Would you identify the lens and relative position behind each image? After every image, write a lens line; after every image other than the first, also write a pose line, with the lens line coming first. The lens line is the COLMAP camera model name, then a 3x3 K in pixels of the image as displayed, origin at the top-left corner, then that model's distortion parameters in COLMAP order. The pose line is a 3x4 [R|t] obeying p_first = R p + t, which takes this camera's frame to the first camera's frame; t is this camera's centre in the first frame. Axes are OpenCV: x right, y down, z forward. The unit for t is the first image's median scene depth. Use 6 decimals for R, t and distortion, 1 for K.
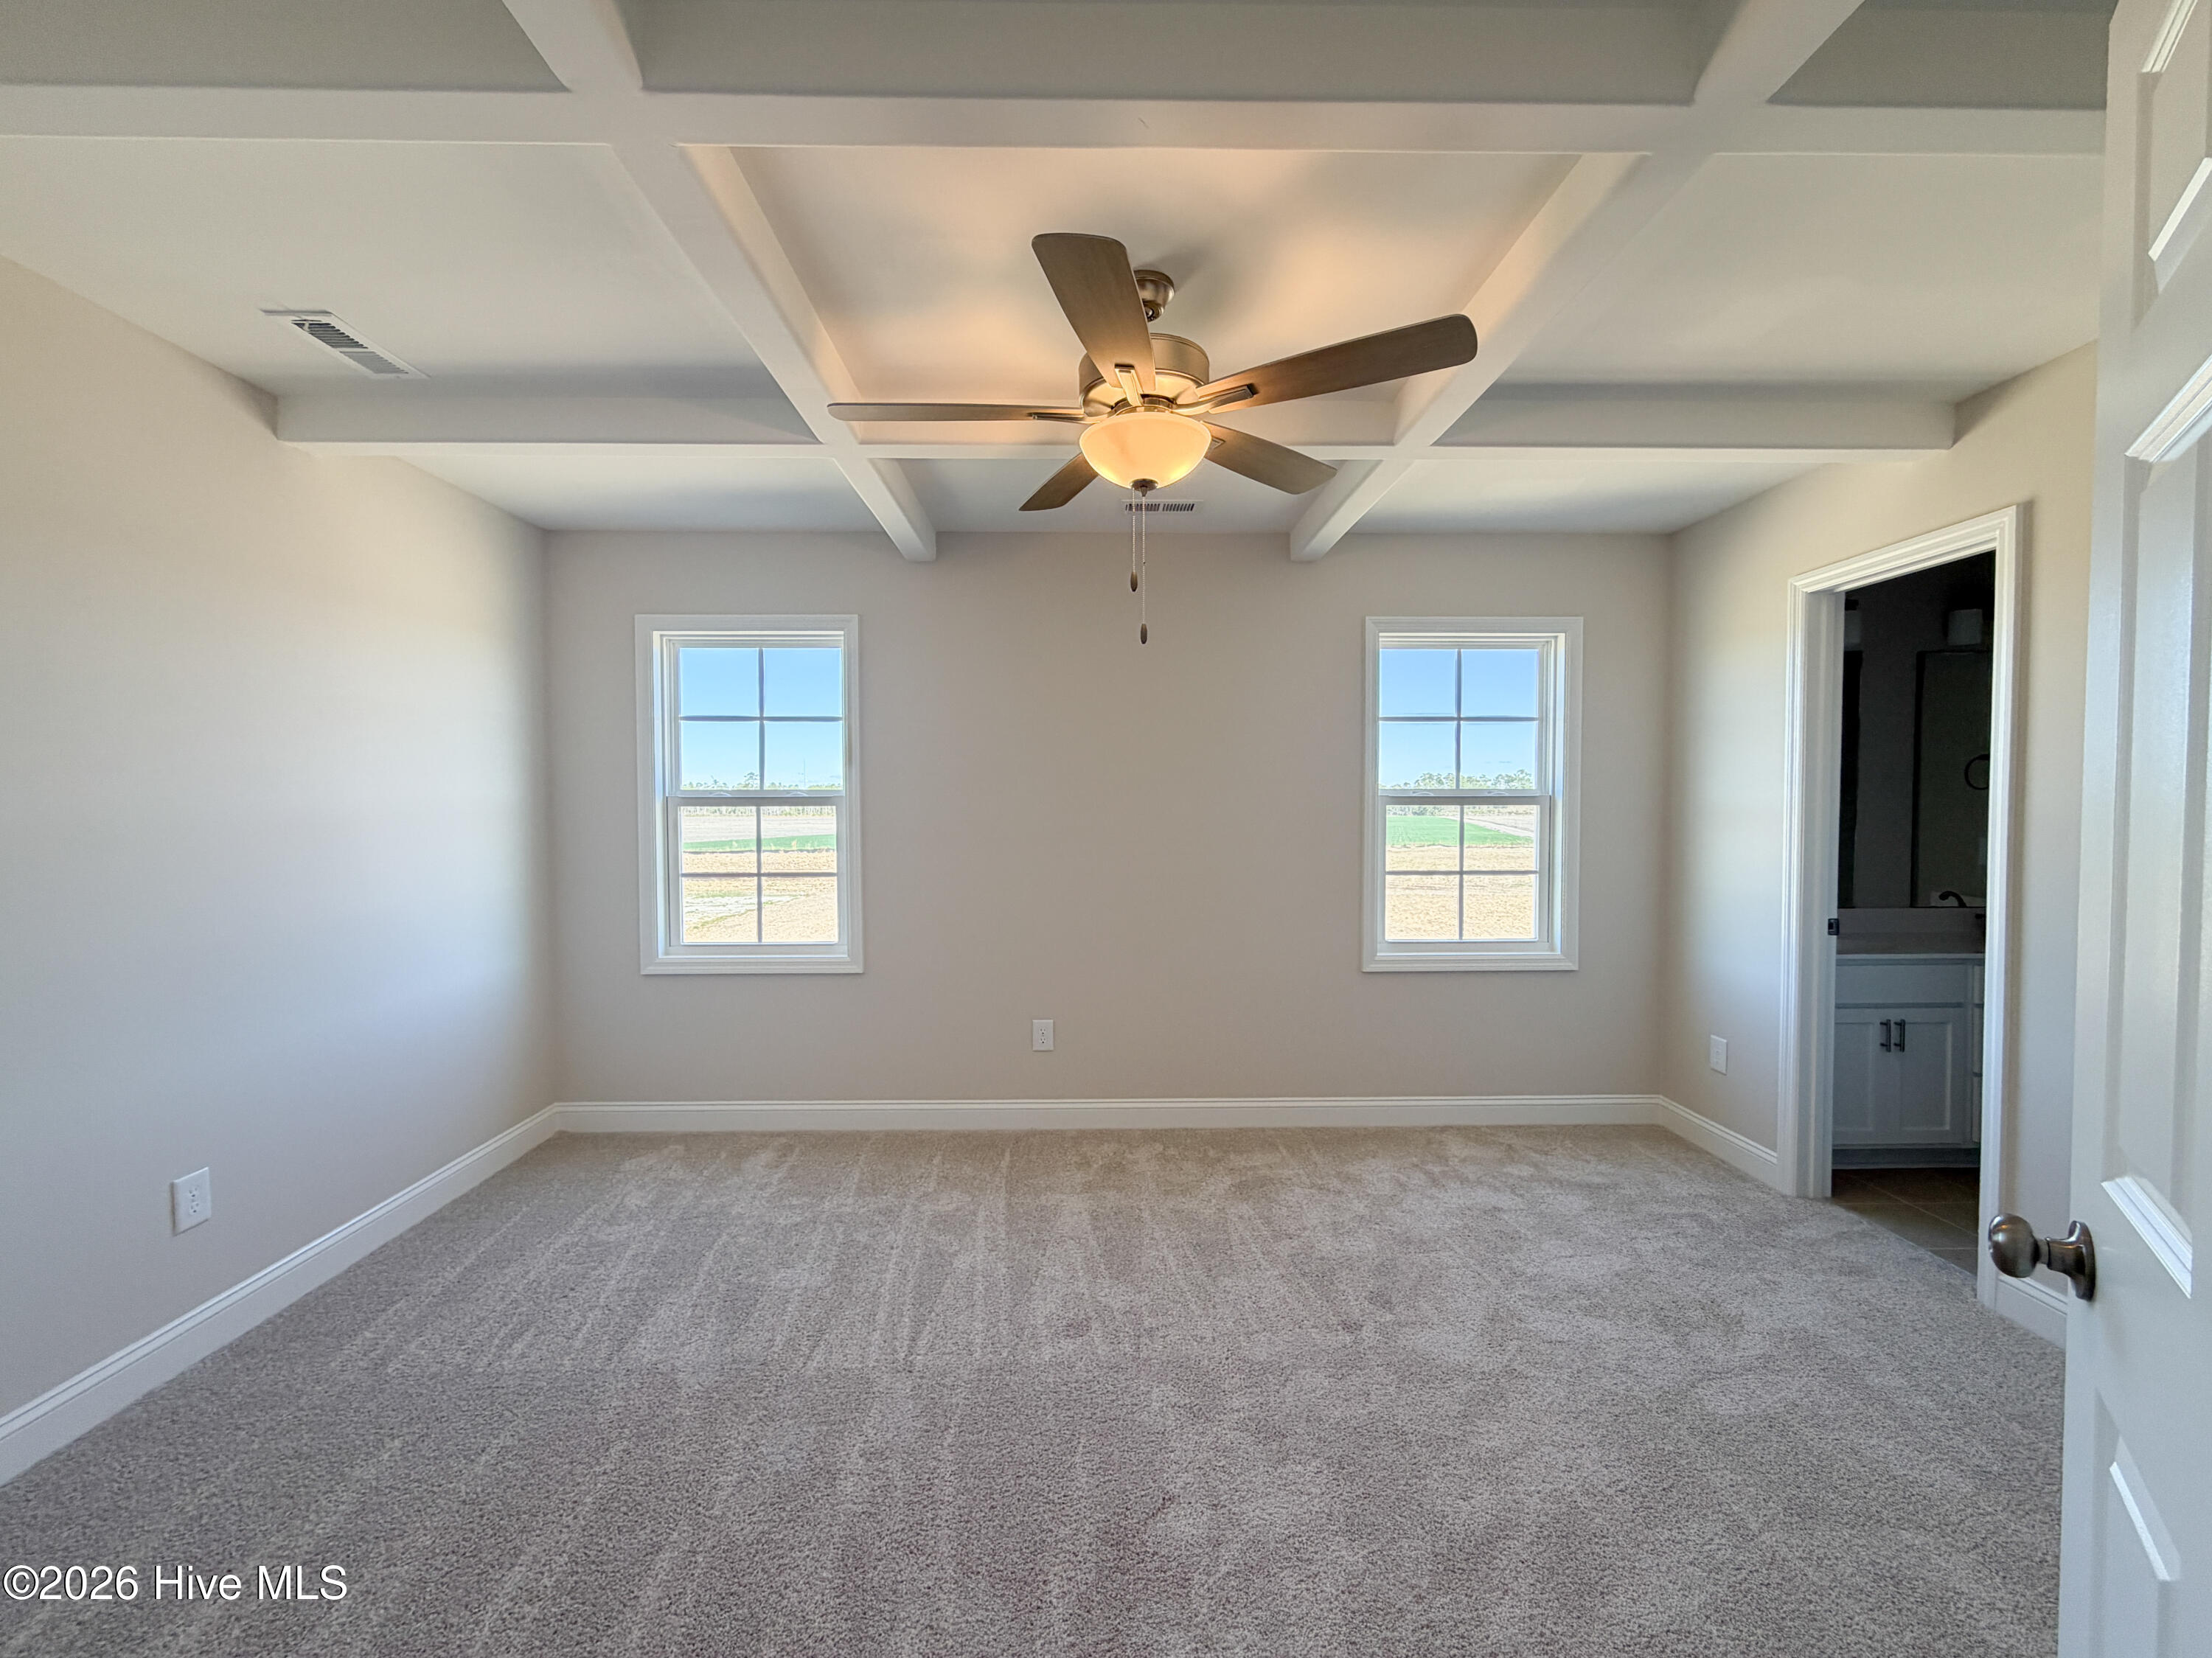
lens RADIAL K [[895.0, 0, 1100.0], [0, 895.0, 829.7], [0, 0, 1]] dist [0.002094, -0.000564]
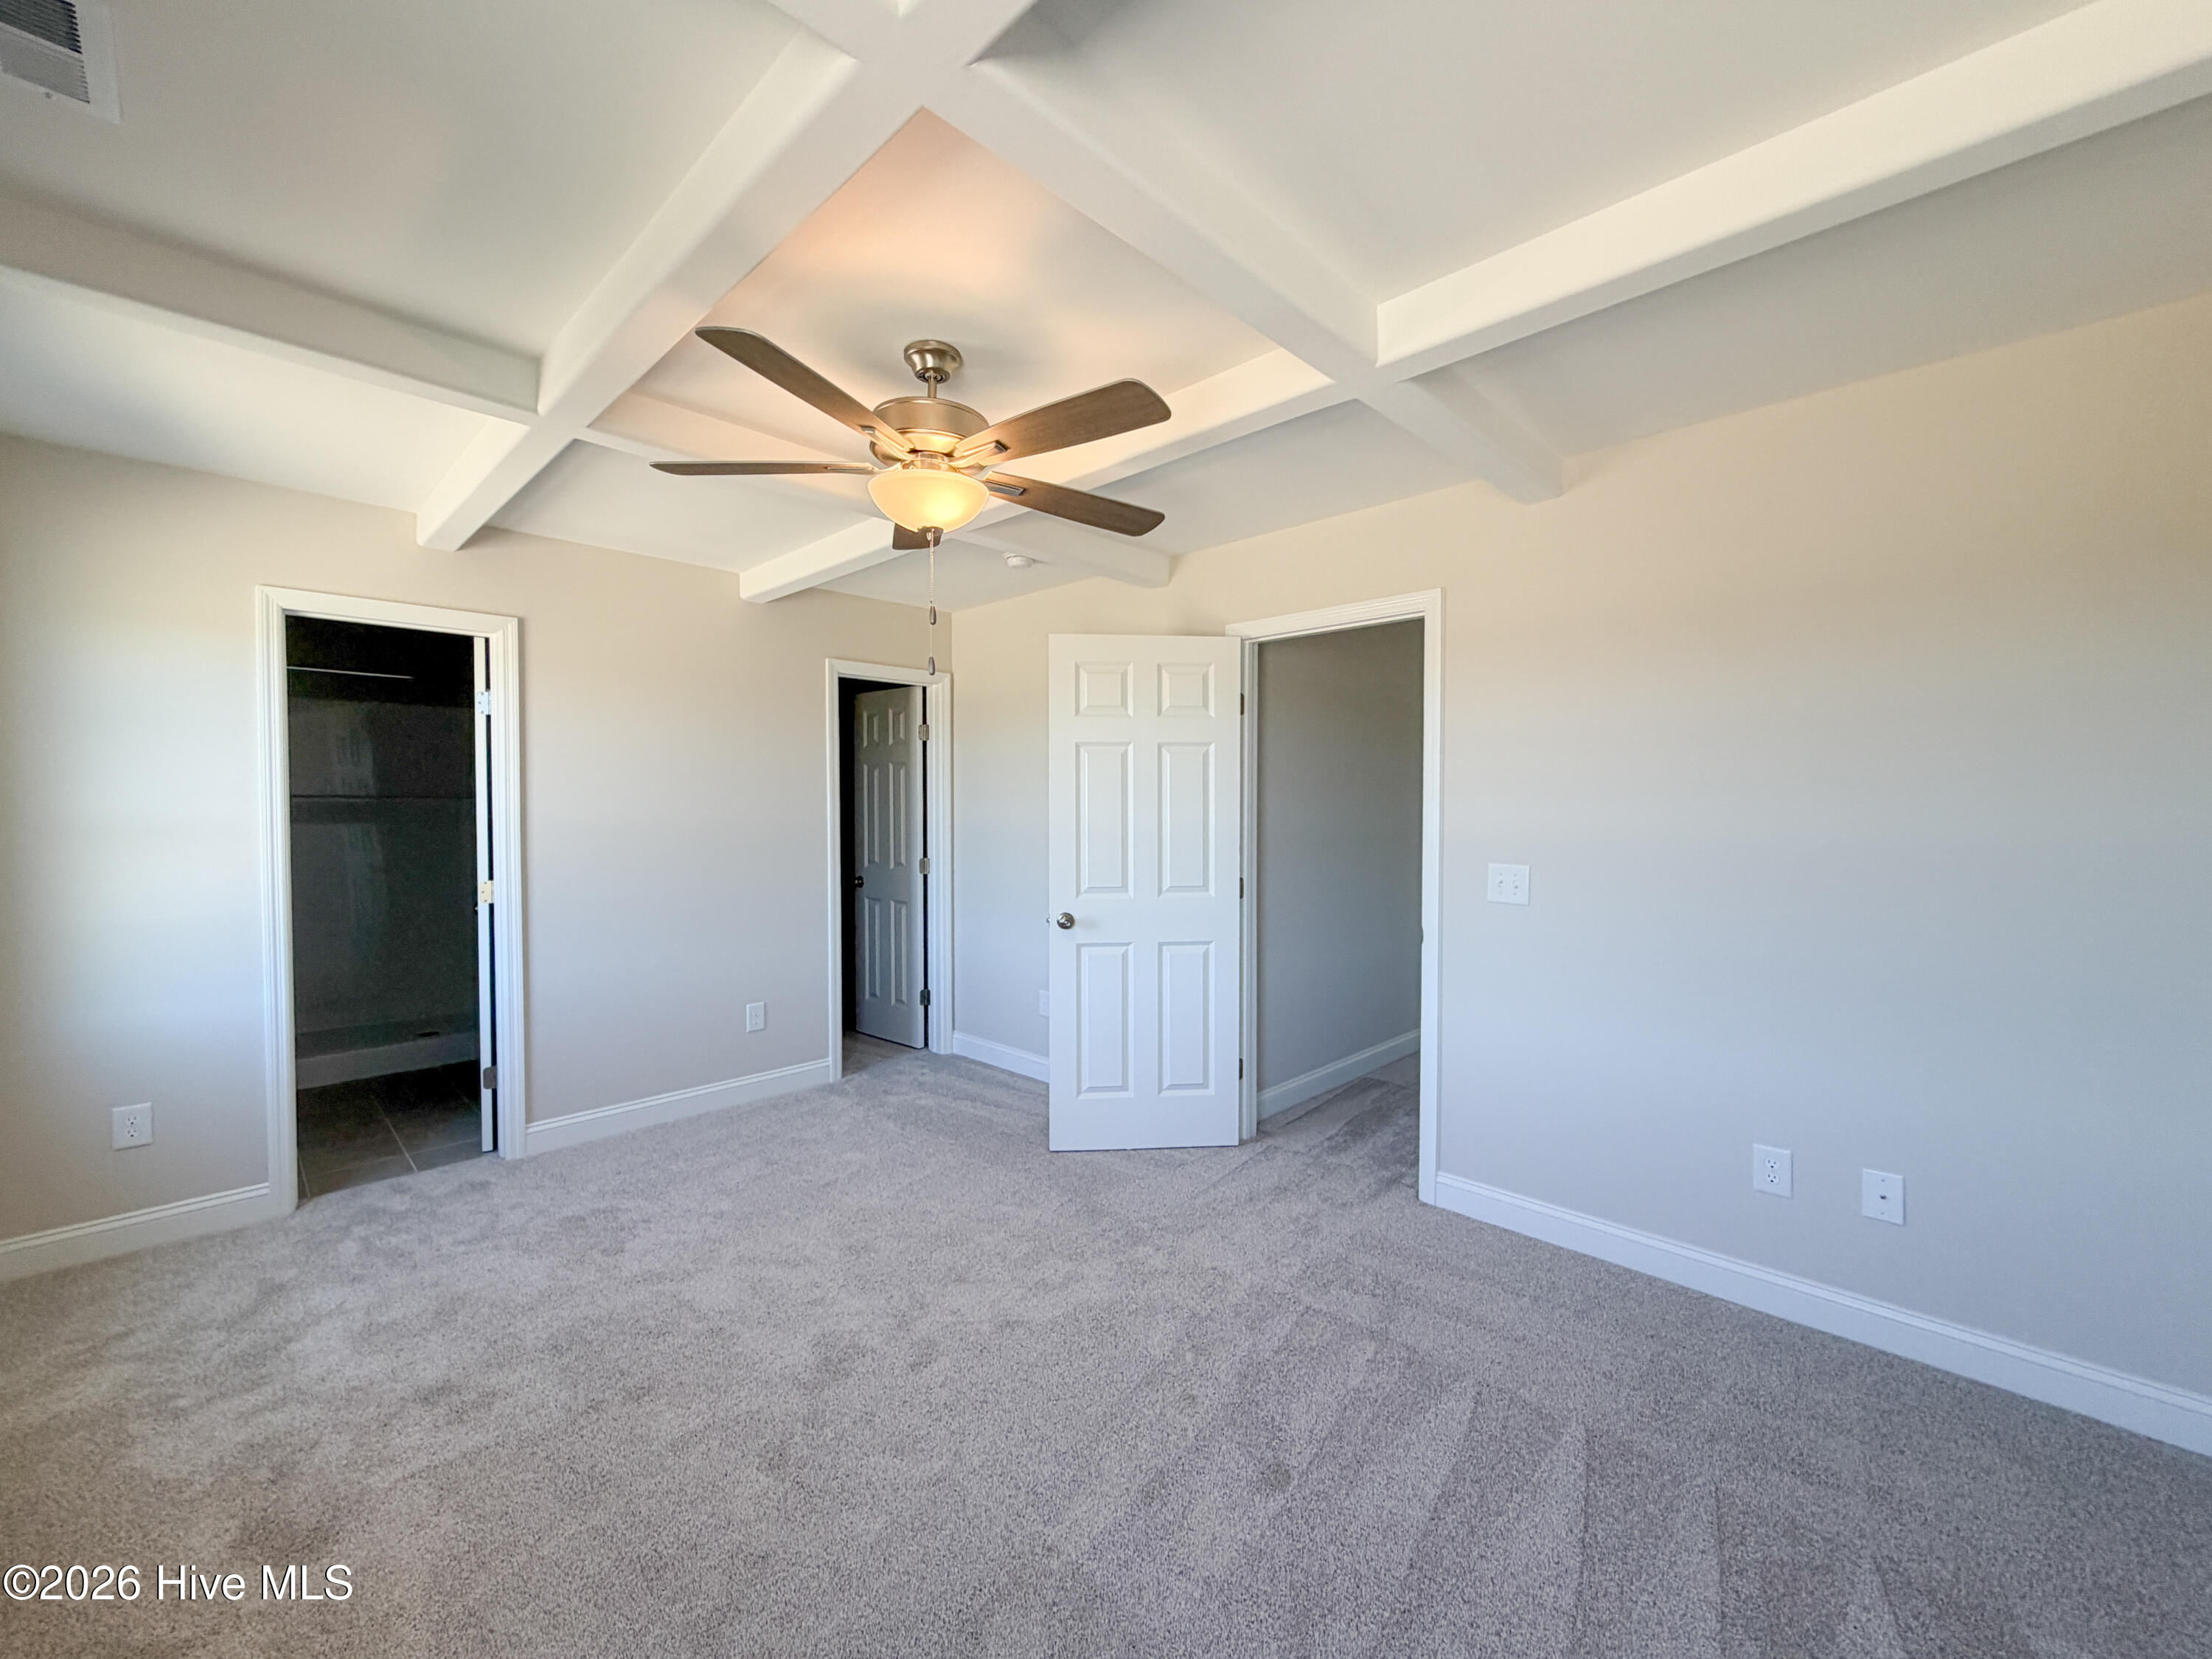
lens RADIAL K [[888.6, 0, 1075.3], [0, 888.6, 830.7], [0, 0, 1]] dist [0.000310, -0.000144]
pose [[-0.698525, -0.011411, 0.715494, -0.545475], [0.021715, 0.999074, 0.037133, -0.032379], [-0.715256, 0.041475, -0.697631, 1.056964]]
